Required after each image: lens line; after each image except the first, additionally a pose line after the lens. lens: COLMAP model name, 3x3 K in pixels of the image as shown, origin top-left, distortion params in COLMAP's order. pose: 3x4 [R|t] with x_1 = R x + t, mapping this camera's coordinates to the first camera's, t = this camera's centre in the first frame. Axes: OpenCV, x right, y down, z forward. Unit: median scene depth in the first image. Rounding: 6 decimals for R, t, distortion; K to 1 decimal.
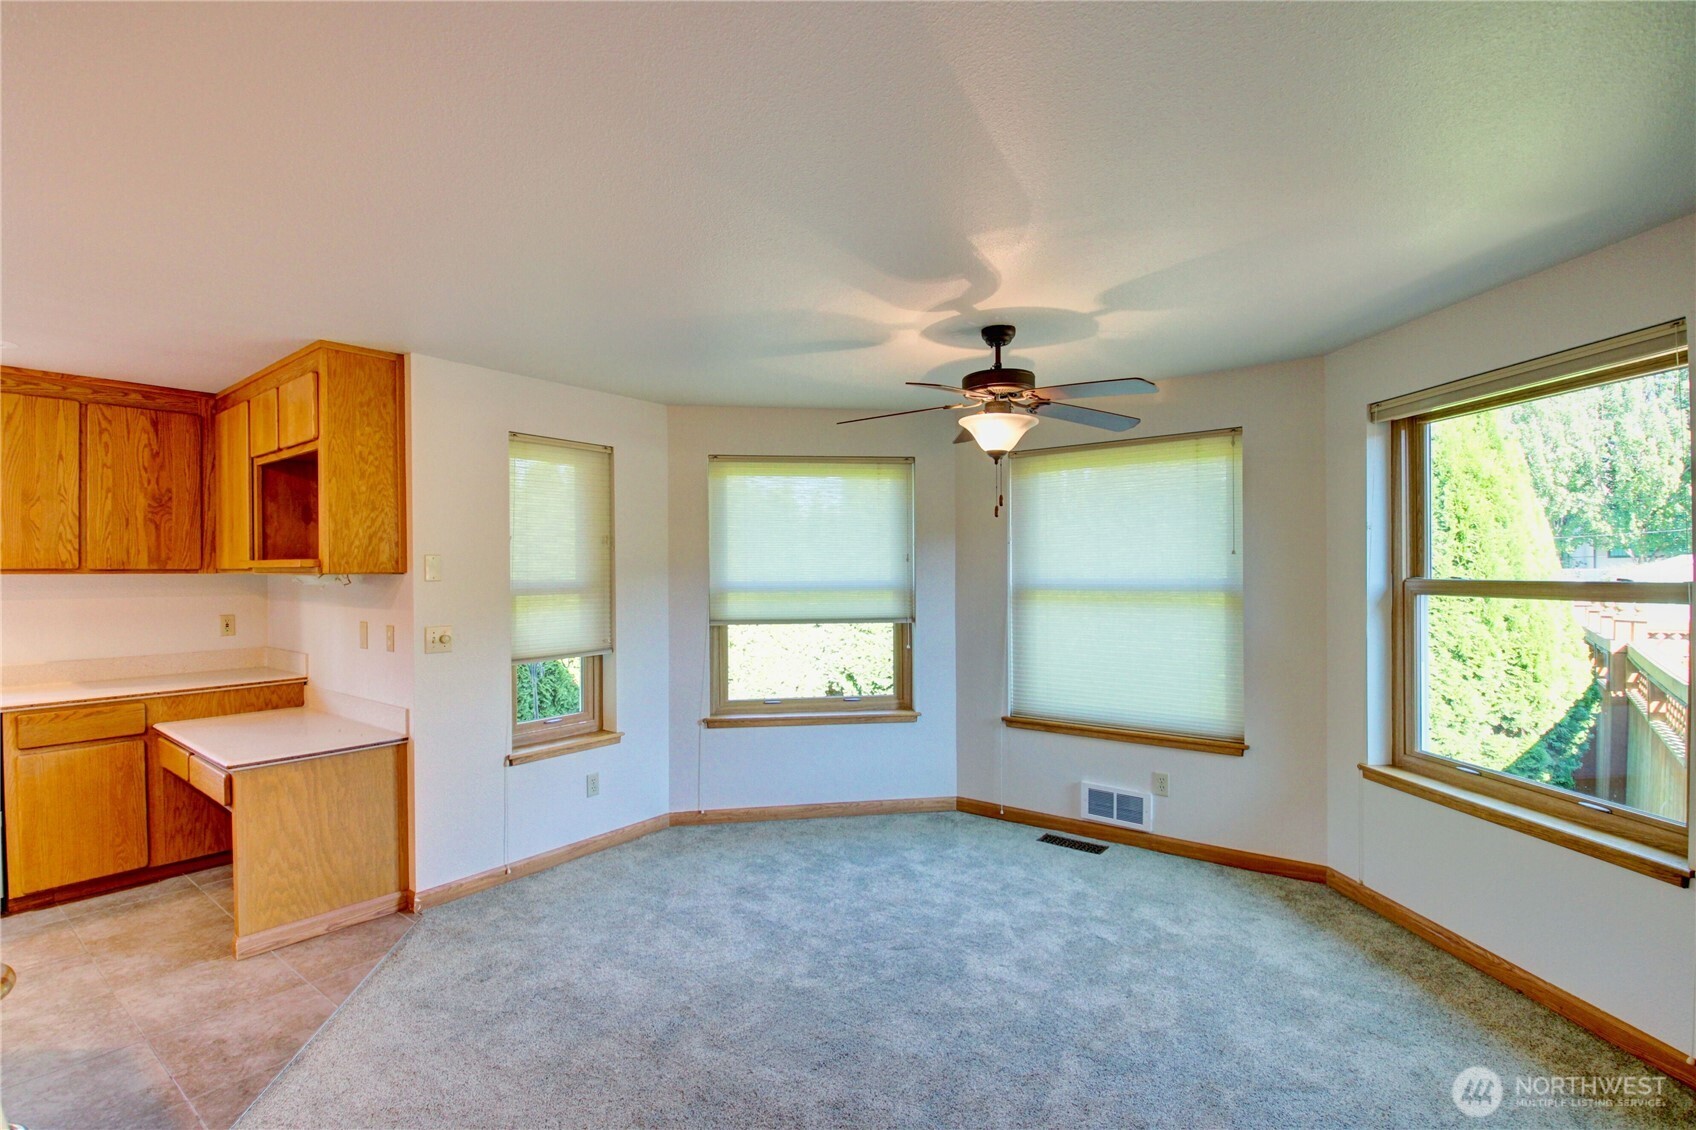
lens RADIAL K [[799.3, 0, 830.9], [0, 799.3, 568.0], [0, 0, 1]] dist [-0.018699, -0.001811]
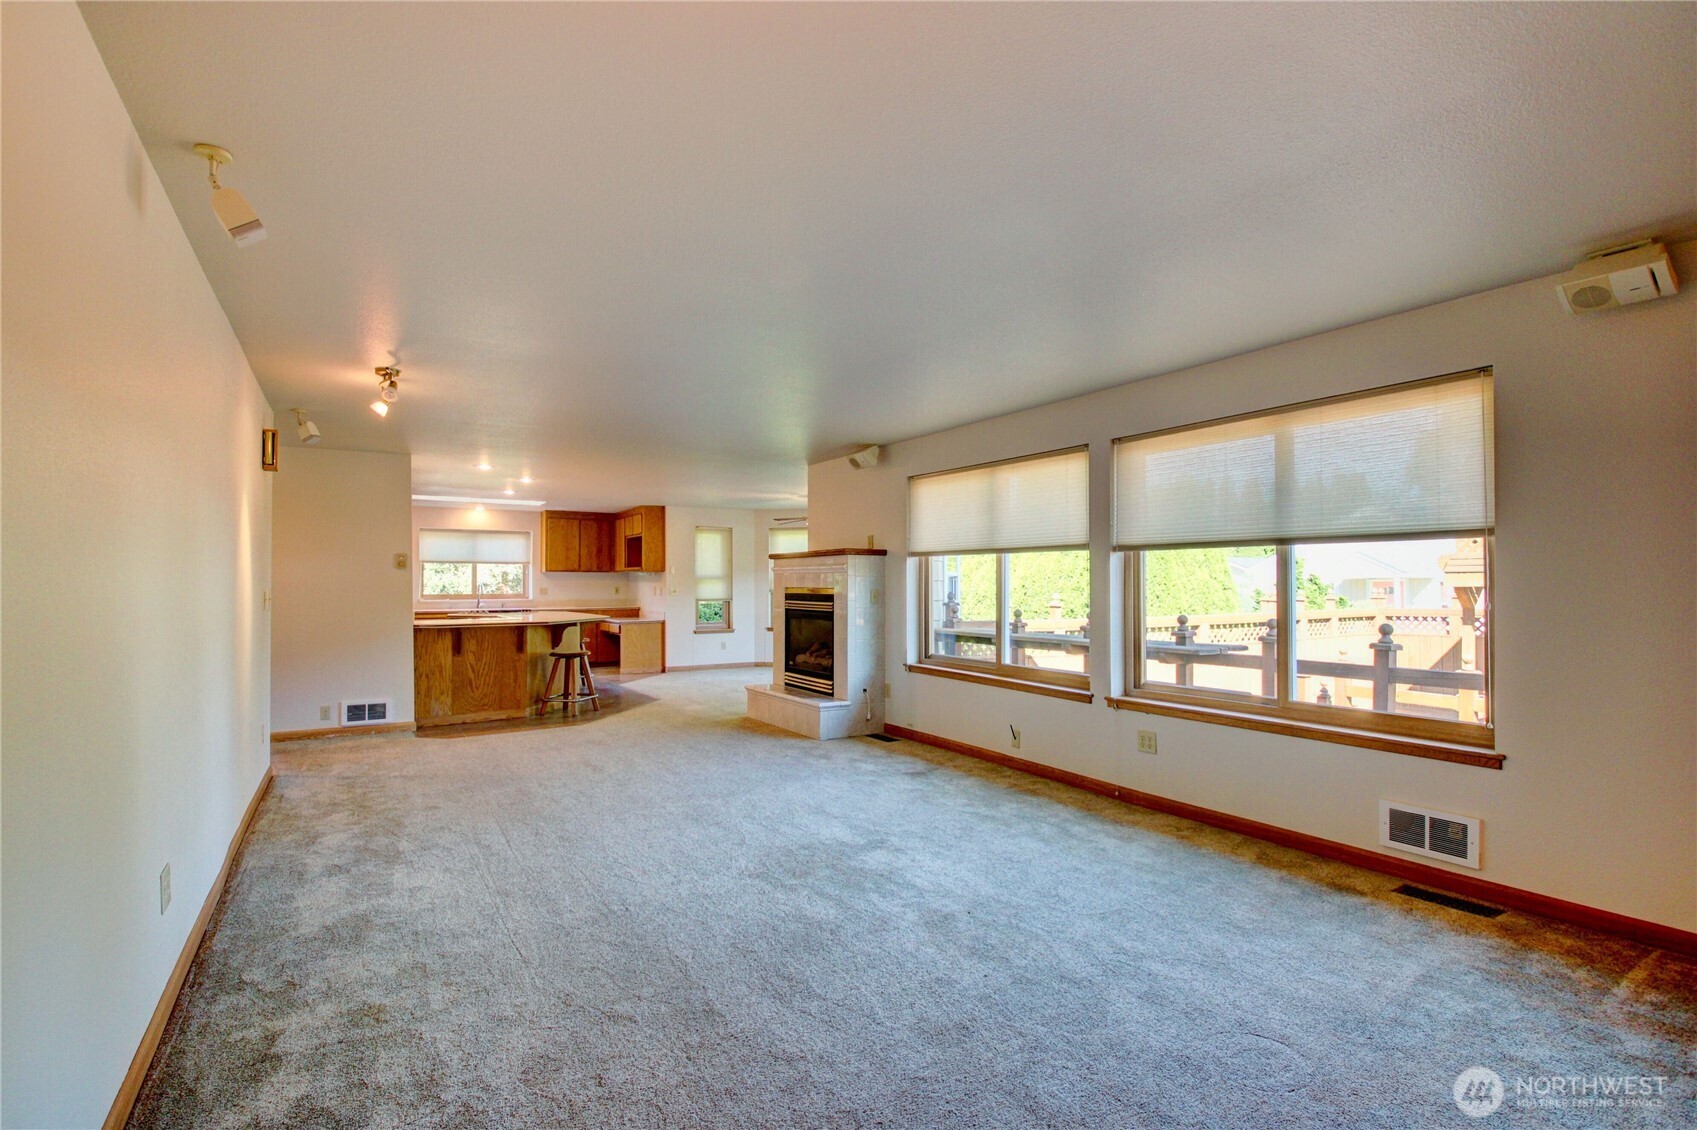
lens RADIAL K [[799.8, 0, 862.7], [0, 799.8, 561.1], [0, 0, 1]] dist [-0.018699, -0.001811]
pose [[0.945077, -0.005502, -0.326800, 1.238212], [0.000361, 0.999875, -0.015789, 0.014337], [0.326846, 0.014804, 0.944962, -1.745070]]
